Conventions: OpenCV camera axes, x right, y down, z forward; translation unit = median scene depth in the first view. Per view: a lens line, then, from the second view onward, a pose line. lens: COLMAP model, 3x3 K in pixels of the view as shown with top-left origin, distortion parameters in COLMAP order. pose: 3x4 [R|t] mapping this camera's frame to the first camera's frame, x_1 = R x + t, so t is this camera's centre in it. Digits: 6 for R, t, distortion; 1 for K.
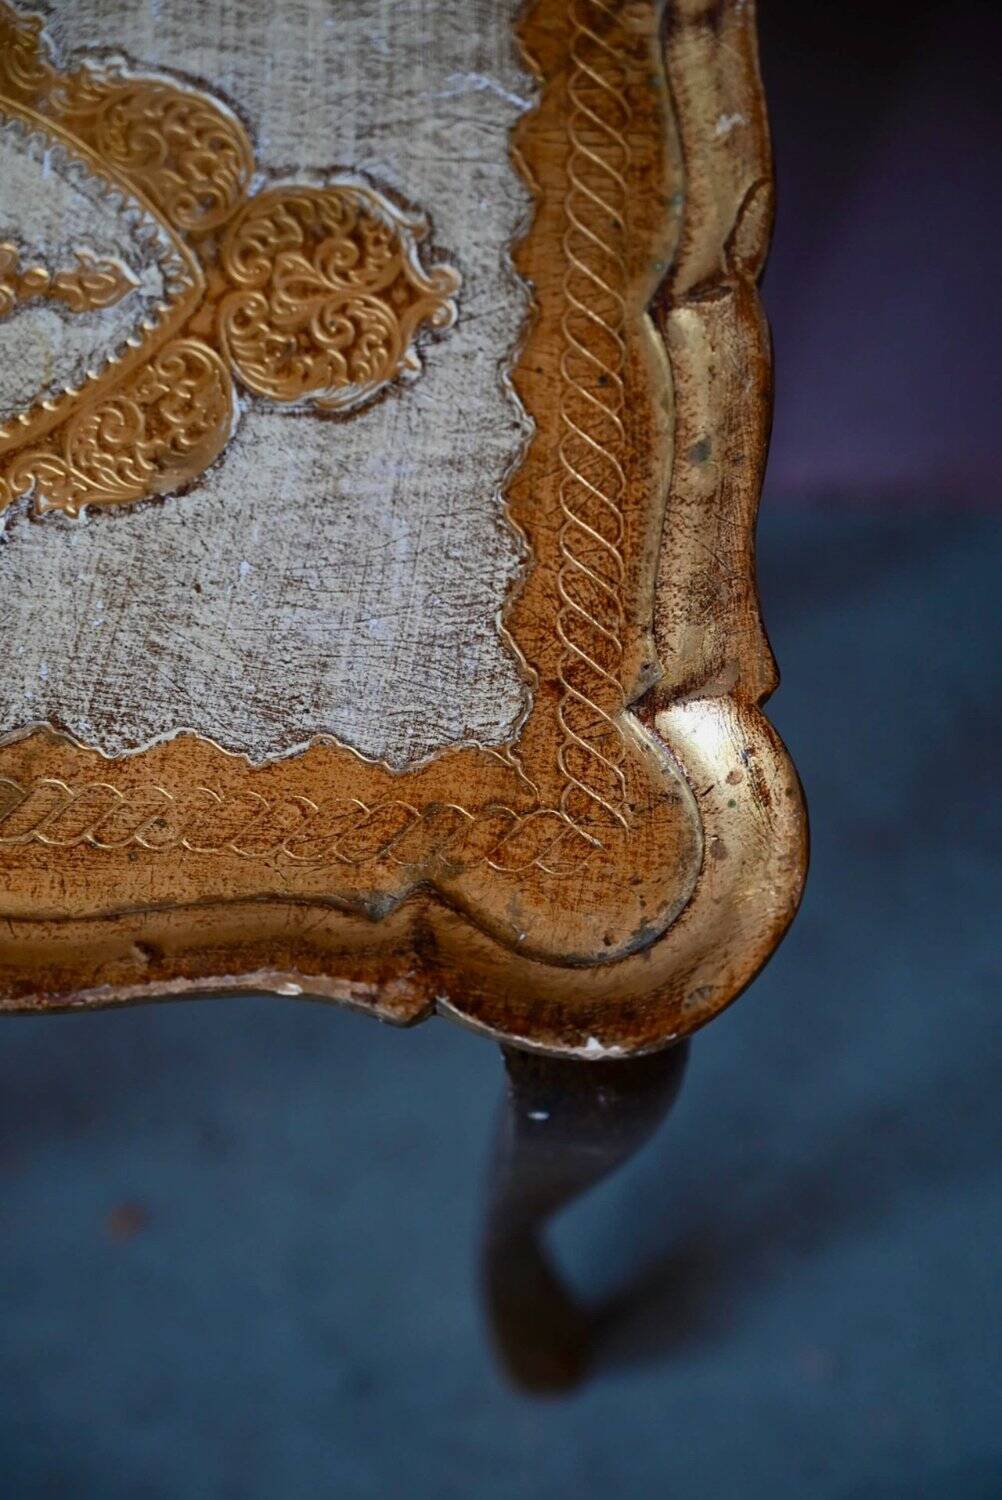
lens RADIAL K [[2939.3, 0, 502.4], [0, 2939.3, 764.7], [0, 0, 1]] dist [-0.005498, 0.000000]
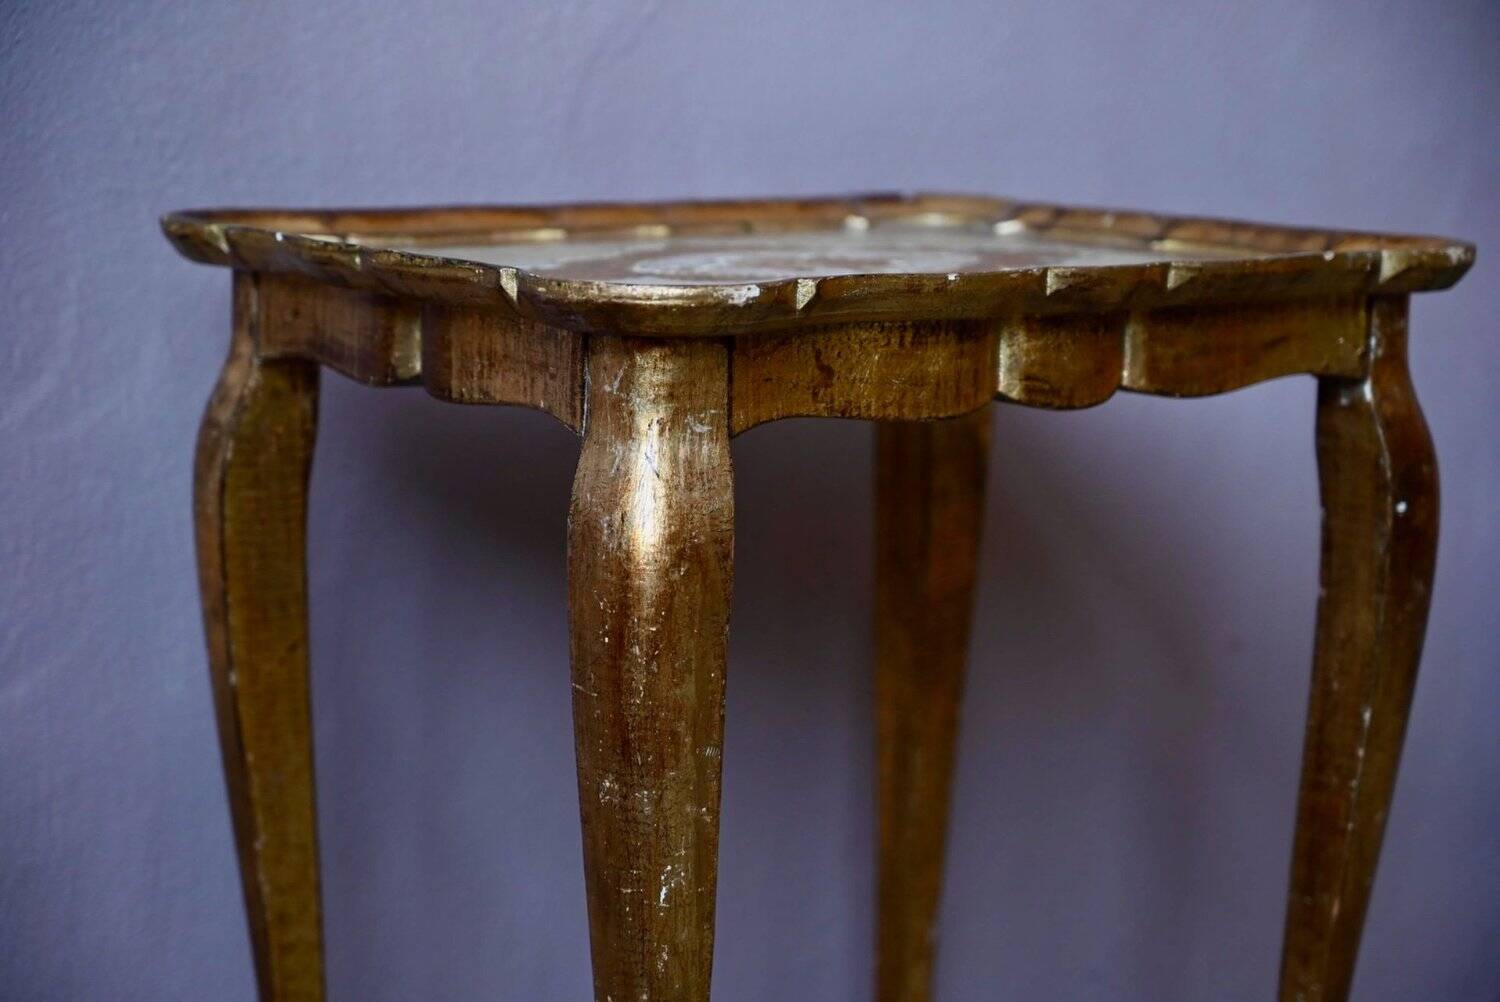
lens RADIAL K [[3049.2, 0, 747.2], [0, 3049.2, 505.6], [0, 0, 1]] dist [0.001811, 0.000000]
pose [[0.771511, -0.112431, 0.626203, -1.482838], [0.593186, 0.482945, -0.644123, 1.102967], [-0.230003, 0.868403, 0.439290, 0.322454]]
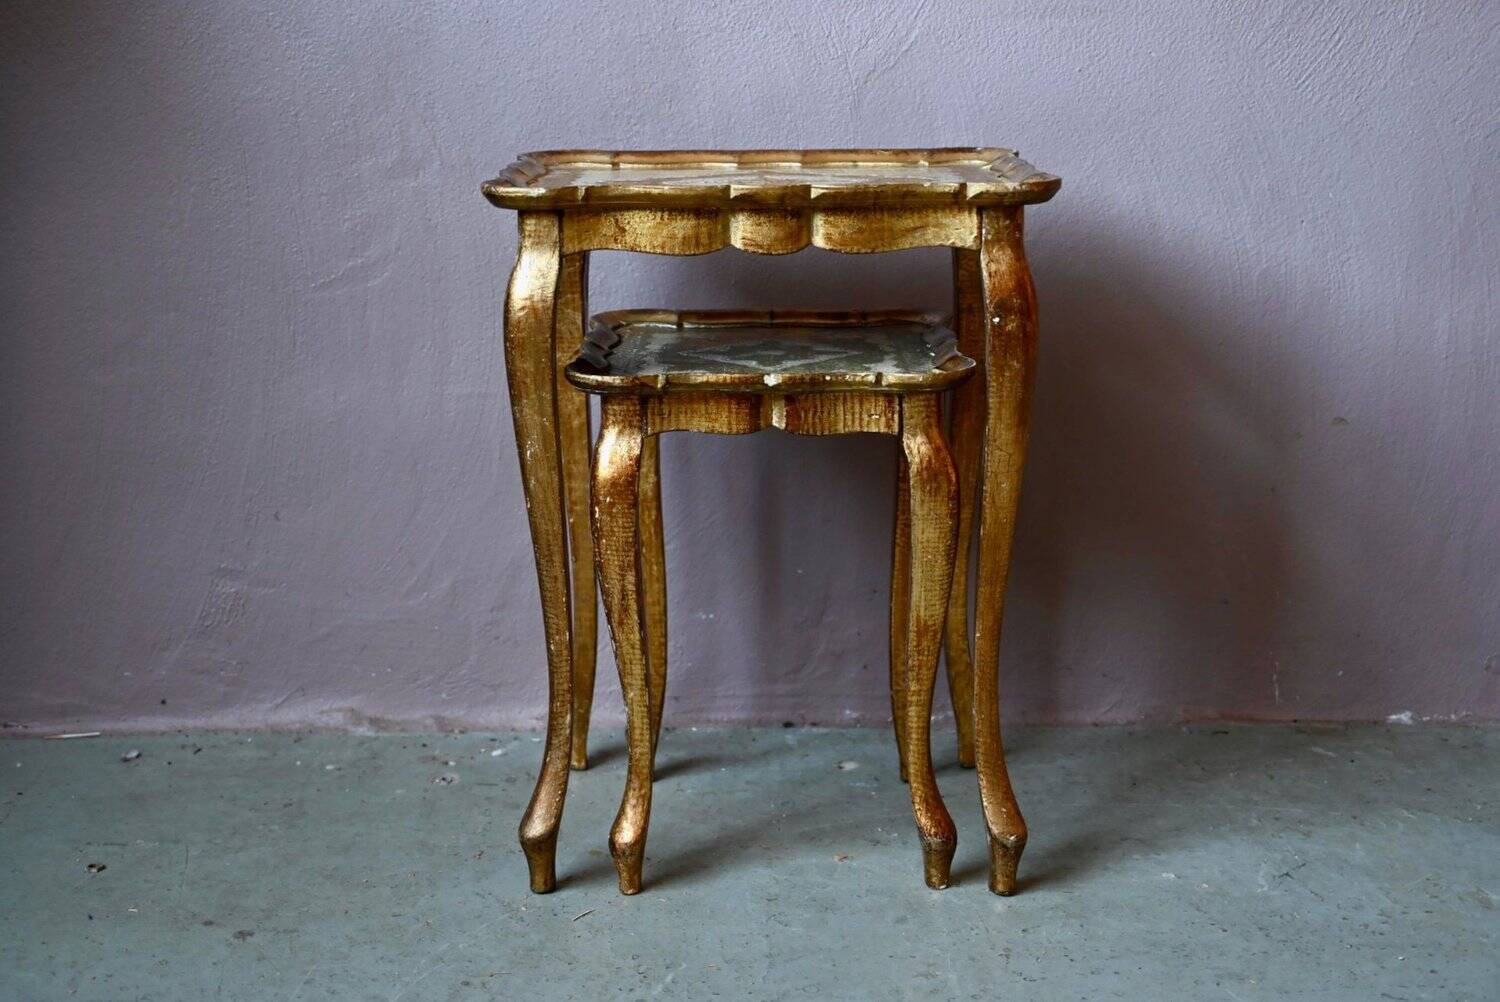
lens RADIAL K [[2115.9, 0, 745.3], [0, 2115.9, 493.8], [0, 0, 1]] dist [0.006540, 0.000000]
pose [[0.998367, -0.044323, 0.036026, -0.434661], [0.054824, 0.566673, -0.822117, 2.290462], [0.016023, 0.822750, 0.568178, -0.197138]]
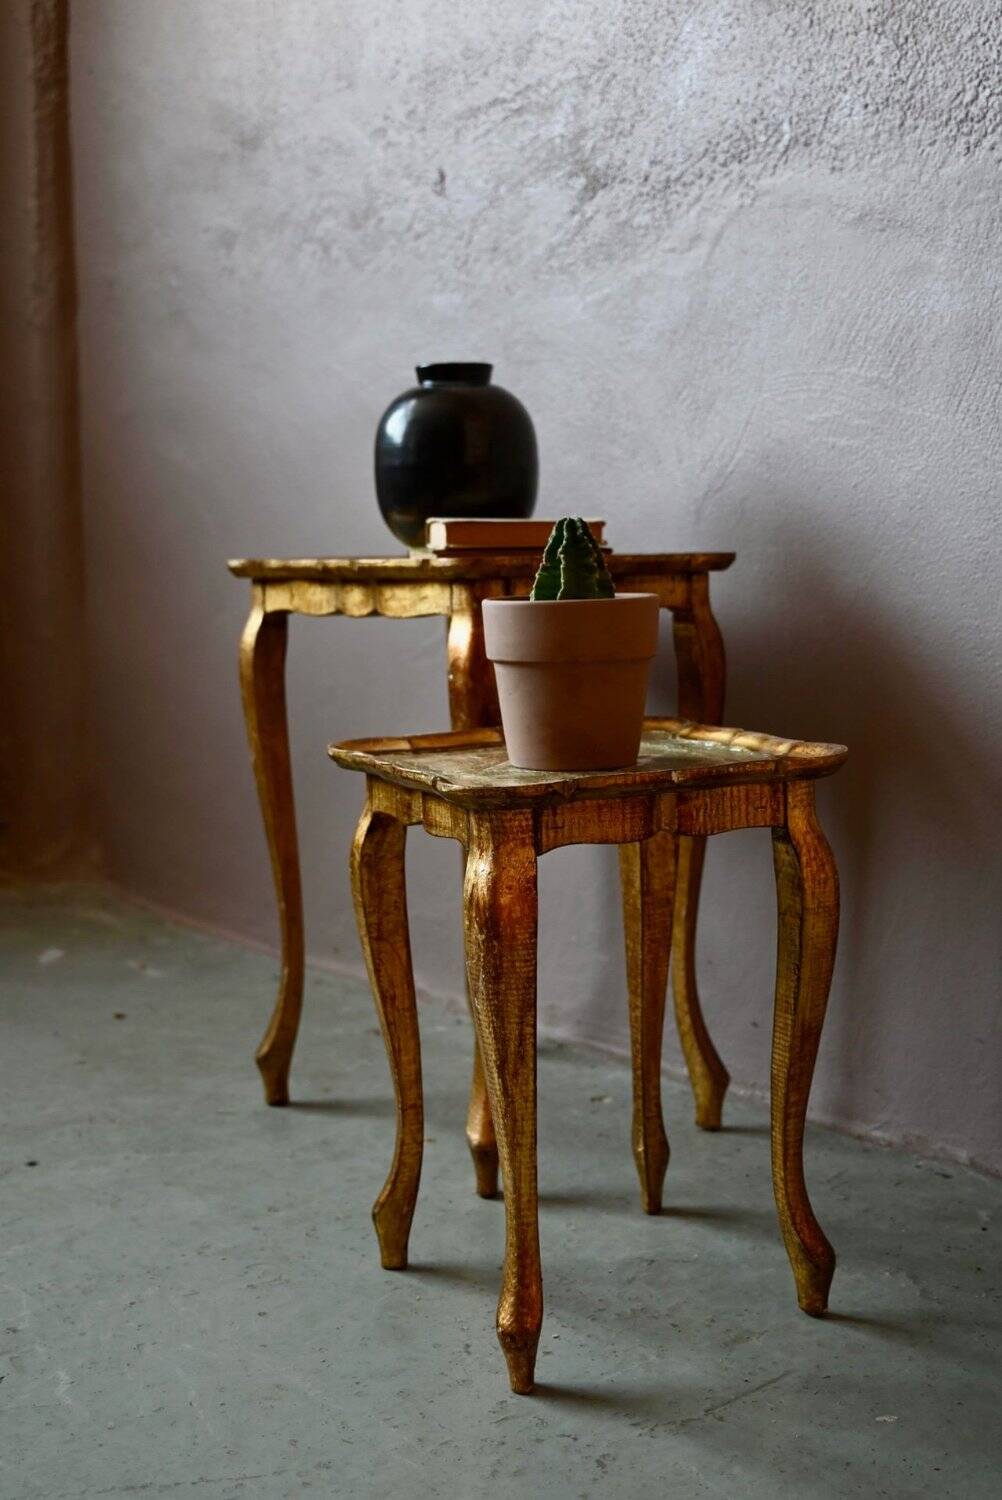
lens RADIAL K [[1851.2, 0, 505.4], [0, 1851.2, 736.2], [0, 0, 1]] dist [0.012328, 0.000000]
pose [[0.651565, 0.040985, -0.757484, 1.989890], [-0.694120, 0.435051, -0.573522, 1.565781], [0.306038, 0.899473, 0.311913, 0.363889]]
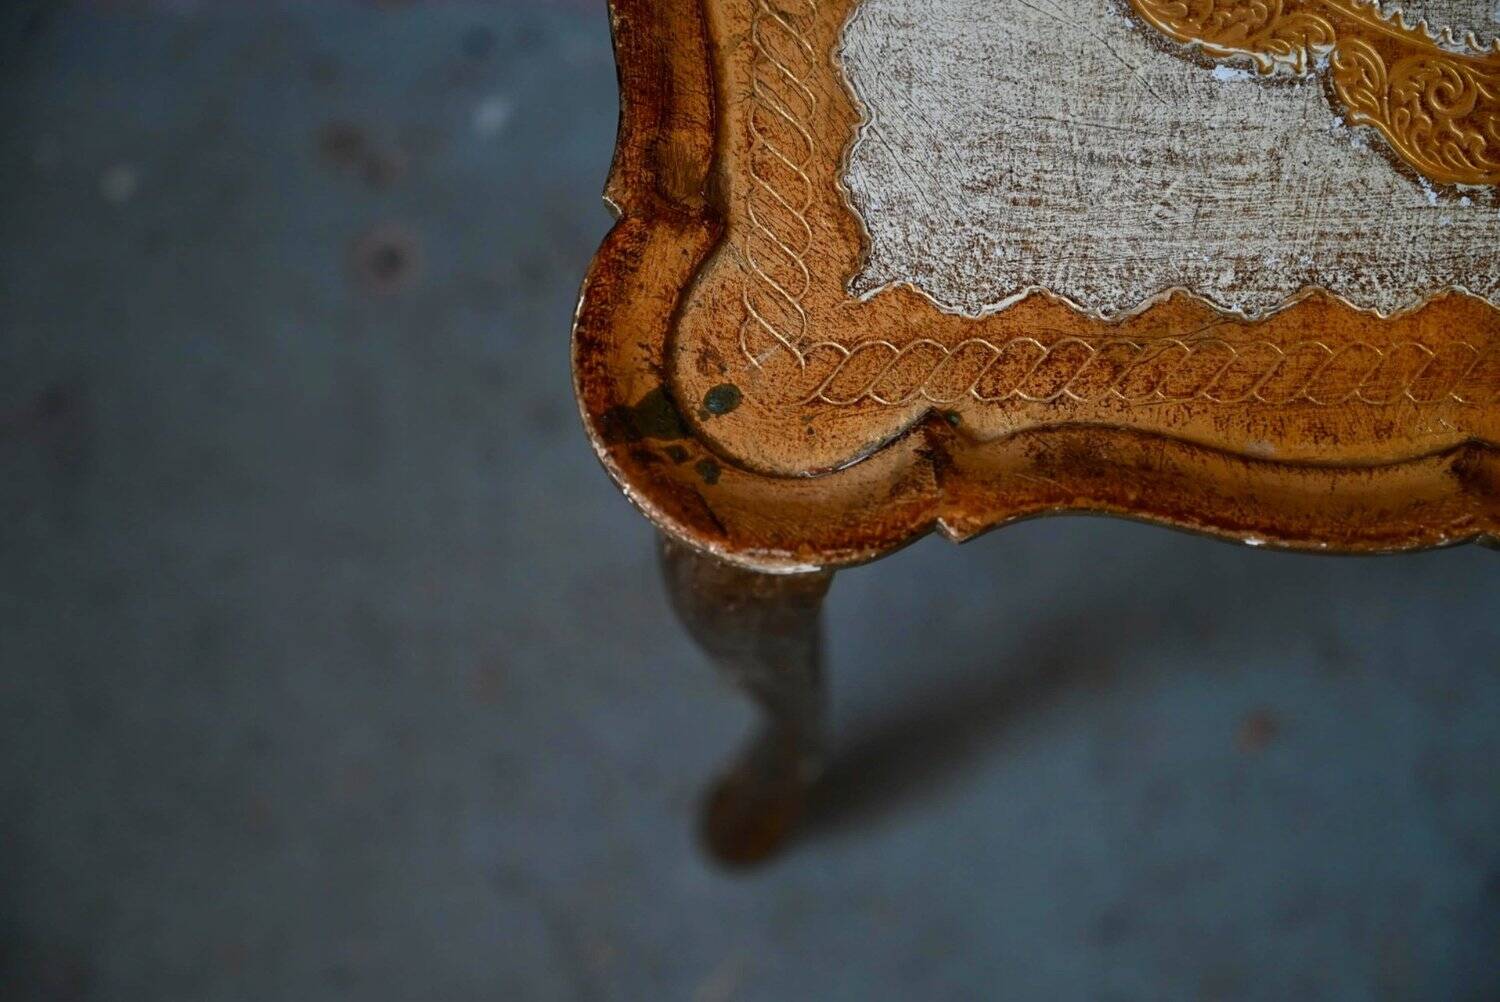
lens RADIAL K [[3049.2, 0, 782.6], [0, 3049.2, 451.6], [0, 0, 1]] dist [0.001811, 0.000000]
pose [[0.999803, -0.018269, -0.007713, -0.508993], [0.018818, 0.996737, 0.078496, -0.046971], [0.006254, -0.078626, 0.996885, -0.069846]]
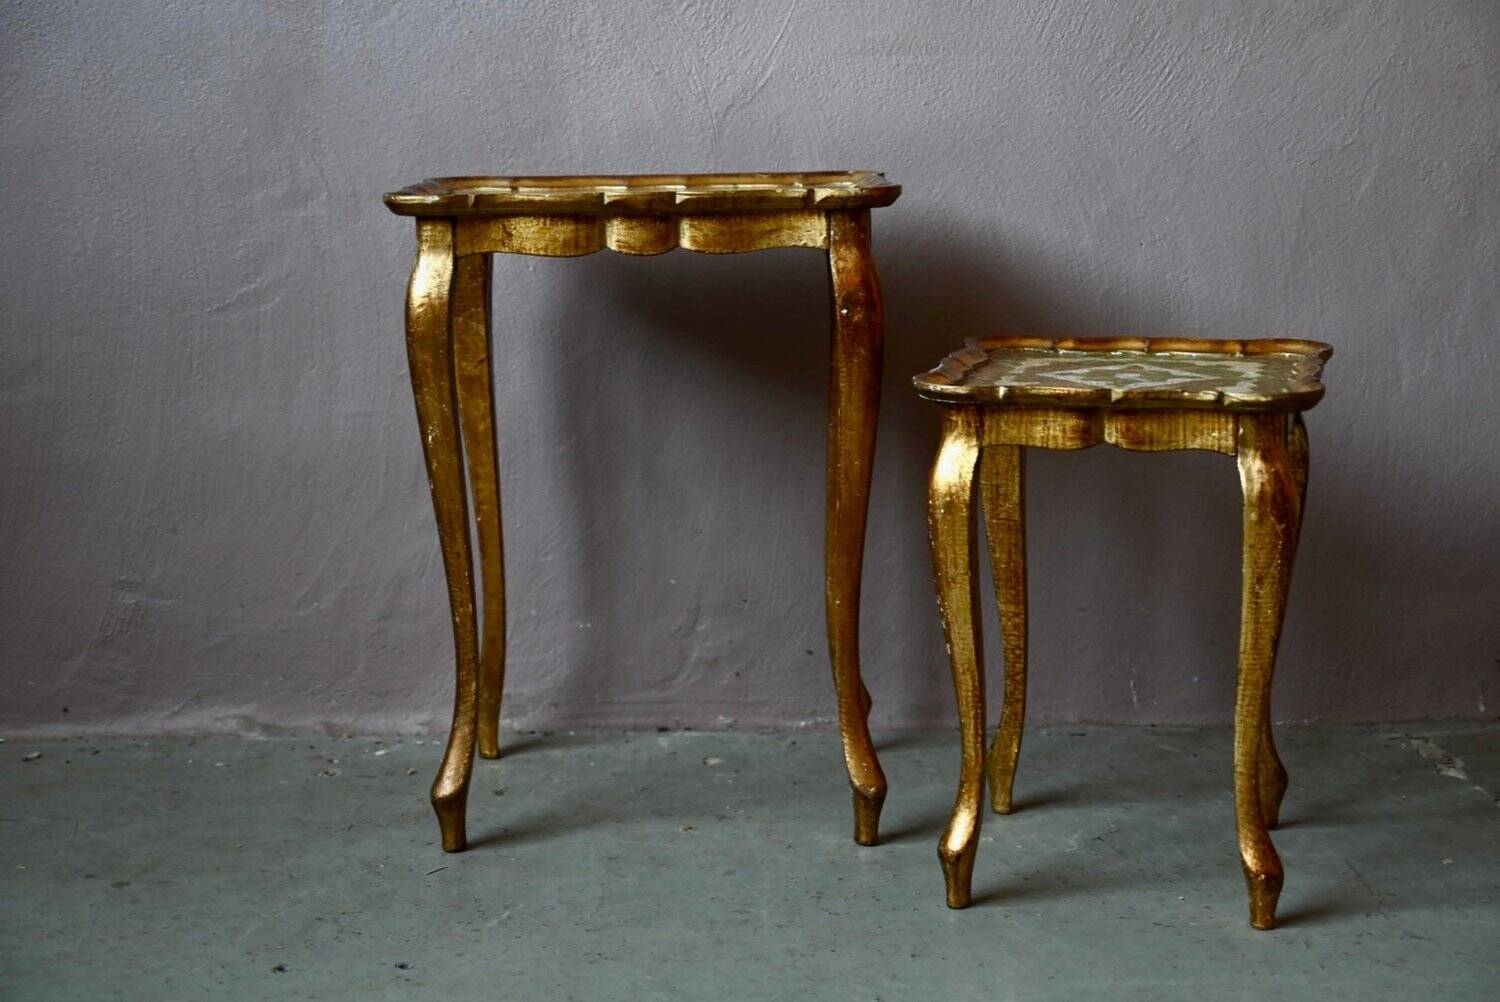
lens RADIAL K [[2408.9, 0, 762.6], [0, 2408.9, 502.8], [0, 0, 1]] dist [0.015304, 0.000000]
pose [[0.998577, -0.047577, 0.024085, -0.181686], [0.045189, 0.515148, -0.855909, 2.948466], [0.028314, 0.855780, 0.516565, -0.356450]]
